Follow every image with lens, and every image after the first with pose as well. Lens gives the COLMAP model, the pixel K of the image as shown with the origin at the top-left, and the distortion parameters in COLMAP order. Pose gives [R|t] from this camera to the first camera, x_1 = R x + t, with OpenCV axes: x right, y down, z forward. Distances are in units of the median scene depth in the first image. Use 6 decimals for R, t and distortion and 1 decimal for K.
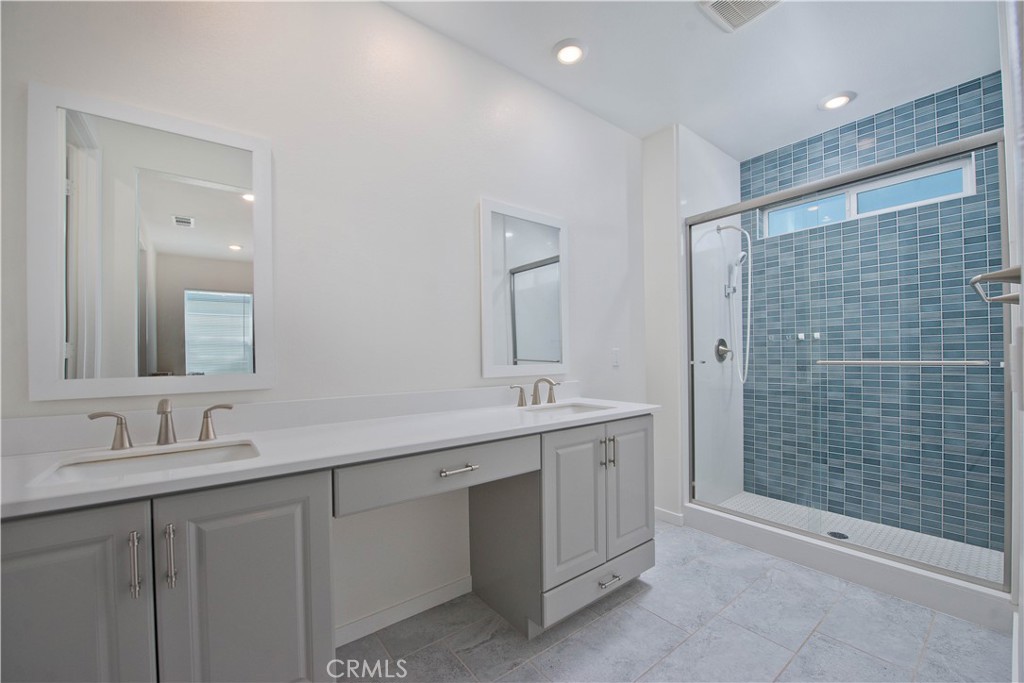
lens RADIAL K [[404.8, 0, 517.2], [0, 404.8, 353.5], [0, 0, 1]] dist [-0.012987, -0.003464]
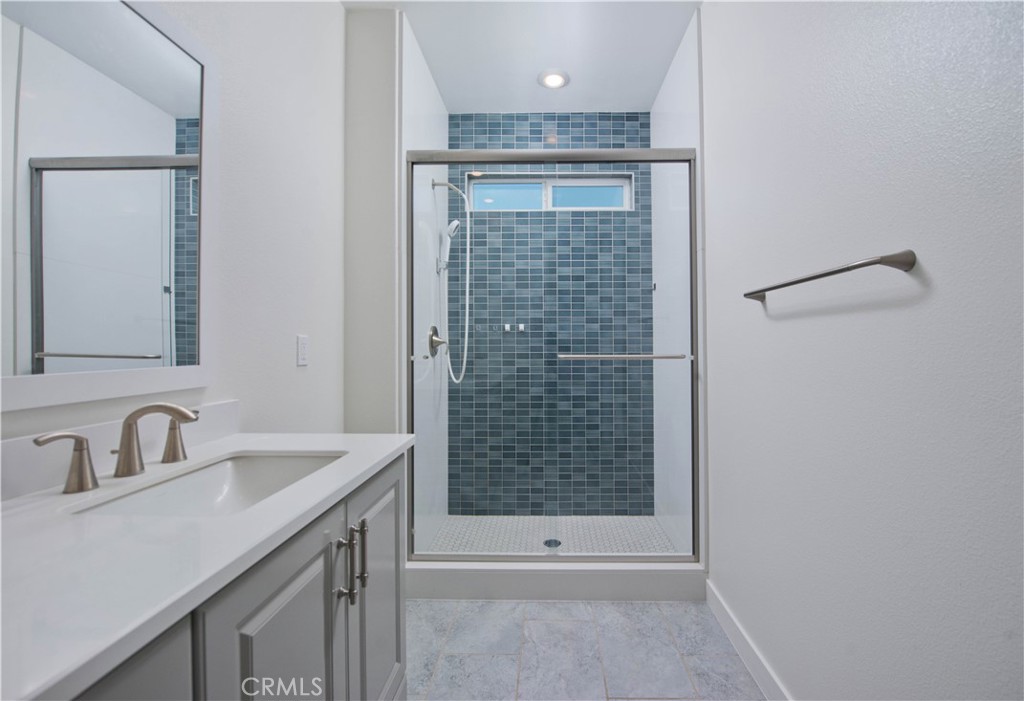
lens RADIAL K [[434.9, 0, 517.2], [0, 434.9, 340.0], [0, 0, 1]] dist [-0.015436, -0.000766]
pose [[0.655210, 0.019271, 0.755201, -0.016777], [-0.011587, 0.999813, -0.015460, 0.000513], [-0.755358, 0.001379, 0.655311, 0.360958]]
